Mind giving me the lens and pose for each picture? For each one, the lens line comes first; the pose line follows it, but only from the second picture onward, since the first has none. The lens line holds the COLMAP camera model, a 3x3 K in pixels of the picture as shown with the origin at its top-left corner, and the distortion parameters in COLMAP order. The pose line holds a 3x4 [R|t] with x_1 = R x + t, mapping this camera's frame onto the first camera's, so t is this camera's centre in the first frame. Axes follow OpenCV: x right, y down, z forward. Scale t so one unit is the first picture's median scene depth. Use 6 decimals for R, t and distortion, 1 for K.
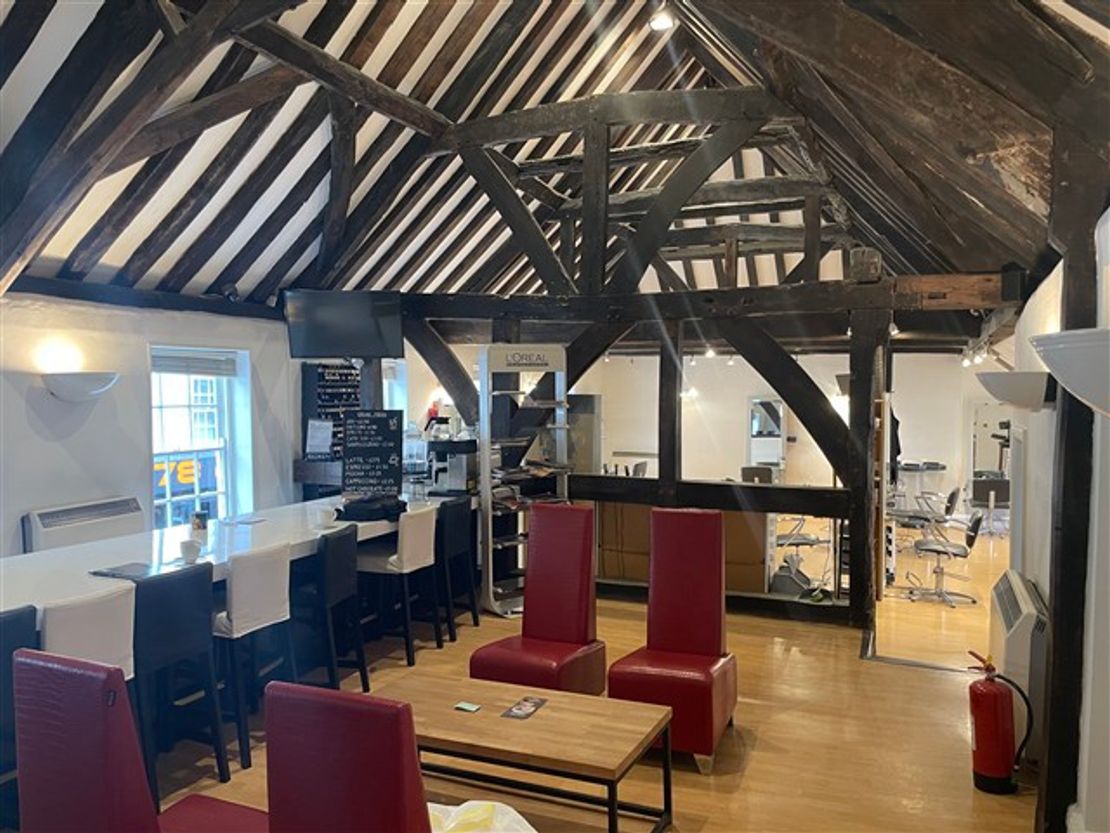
lens RADIAL K [[853.8, 0, 559.3], [0, 853.8, 417.2], [0, 0, 1]] dist [0.047626, -0.003334]
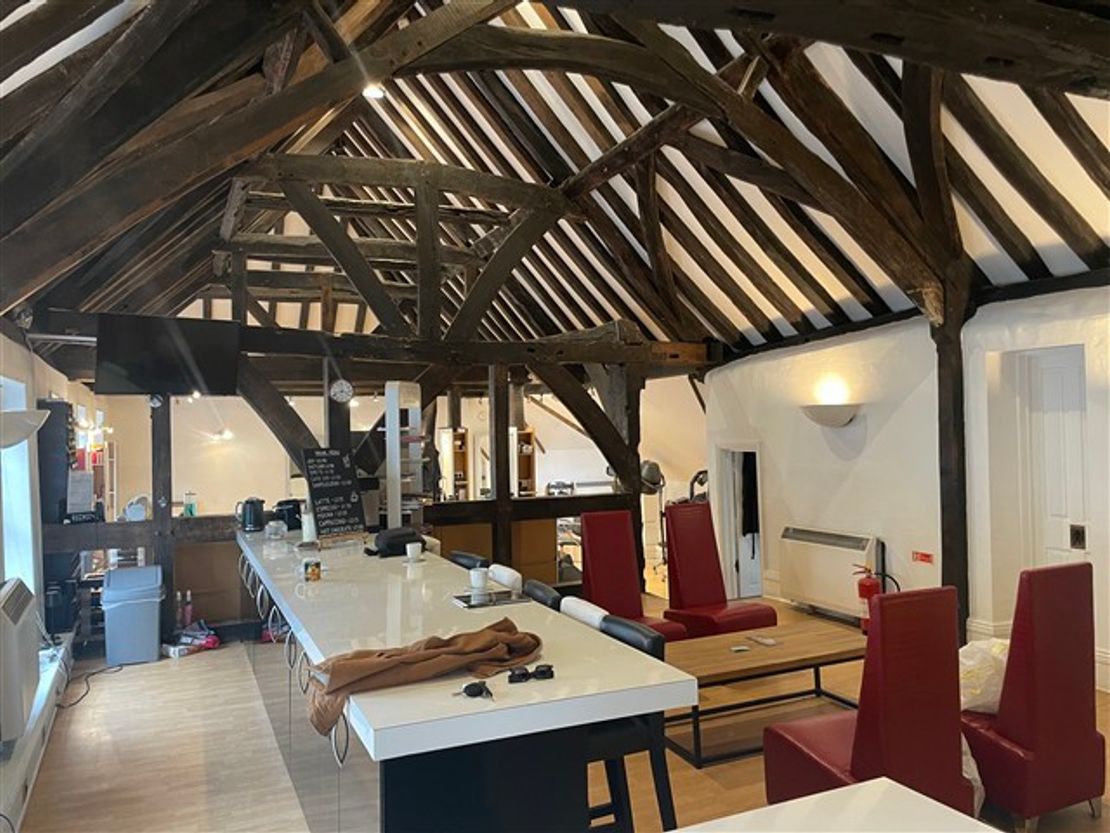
lens RADIAL K [[853.8, 0, 555.9], [0, 853.8, 419.2], [0, 0, 1]] dist [0.047626, -0.003334]
pose [[0.675652, -0.013112, 0.737104, -0.758742], [0.050114, 0.998346, -0.028177, -0.000936], [-0.735515, 0.055977, 0.675192, 0.161764]]
